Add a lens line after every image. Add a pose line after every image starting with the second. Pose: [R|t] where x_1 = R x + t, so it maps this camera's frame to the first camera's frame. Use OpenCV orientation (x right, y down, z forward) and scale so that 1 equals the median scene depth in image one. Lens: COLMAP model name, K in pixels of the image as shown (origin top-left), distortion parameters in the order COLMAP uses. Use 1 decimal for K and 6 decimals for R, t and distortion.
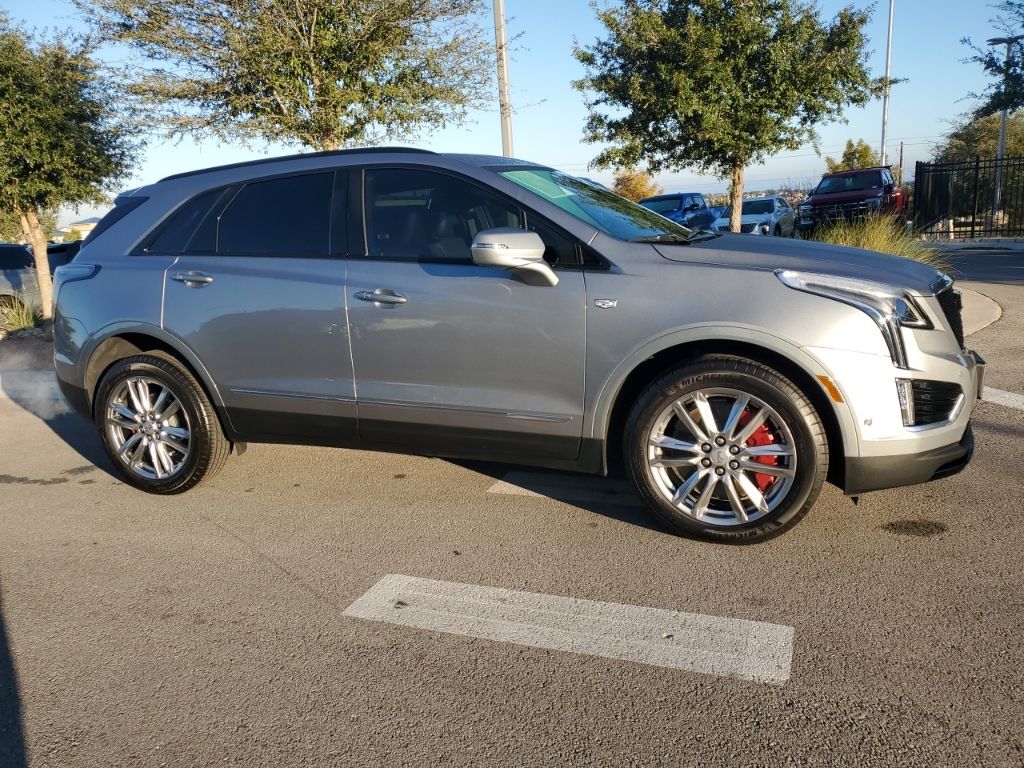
lens RADIAL K [[788.2, 0, 512.0], [0, 788.2, 384.0], [0, 0, 1]] dist [0.023655, -0.001059]
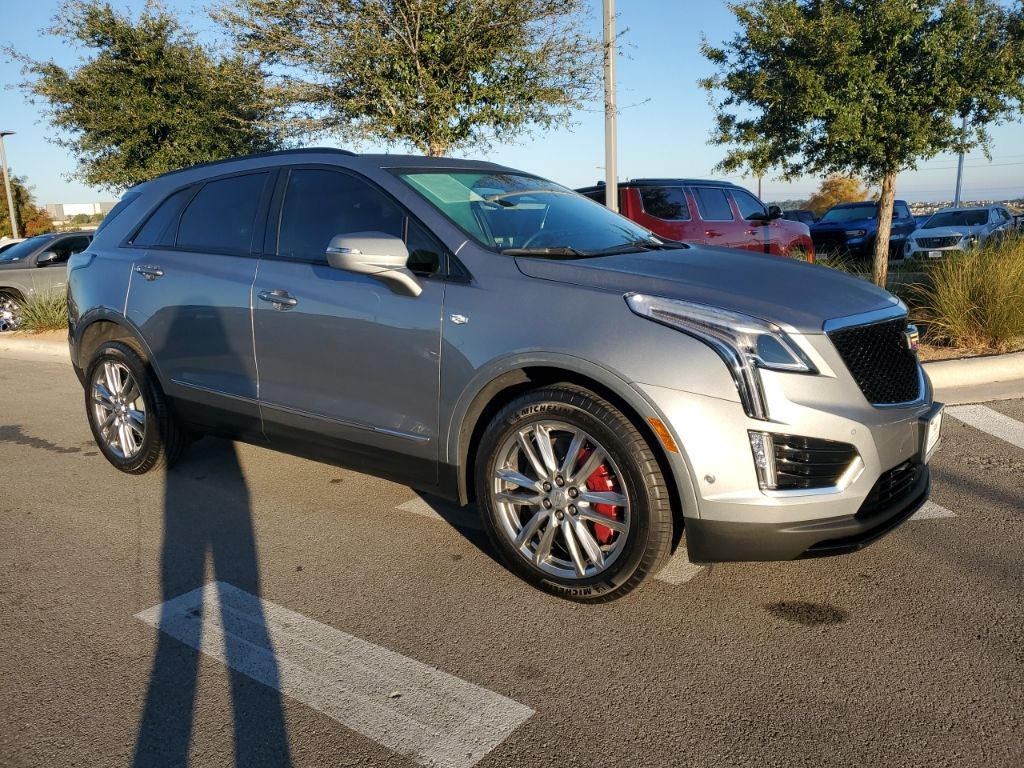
lens RADIAL K [[789.1, 0, 518.0], [0, 789.1, 379.8], [0, 0, 1]] dist [0.019879, -0.000012]
pose [[0.966677, 0.078332, -0.243721, 0.366848], [-0.080045, 0.996787, 0.002881, -0.034959], [0.243163, 0.016724, 0.969841, 0.112194]]
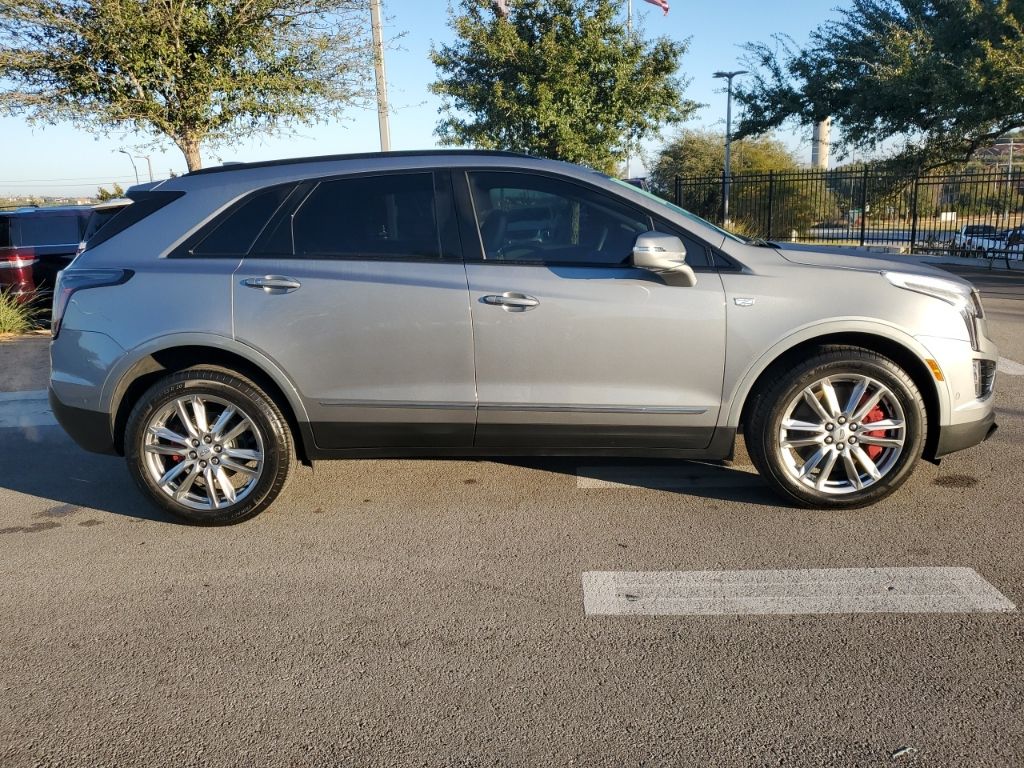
lens RADIAL K [[789.1, 0, 518.0], [0, 789.1, 379.8], [0, 0, 1]] dist [0.019879, -0.000012]
pose [[0.943790, -0.048765, 0.326930, -0.479125], [0.050818, 0.998705, 0.002265, -0.011486], [-0.326617, 0.014477, 0.945046, 0.054248]]
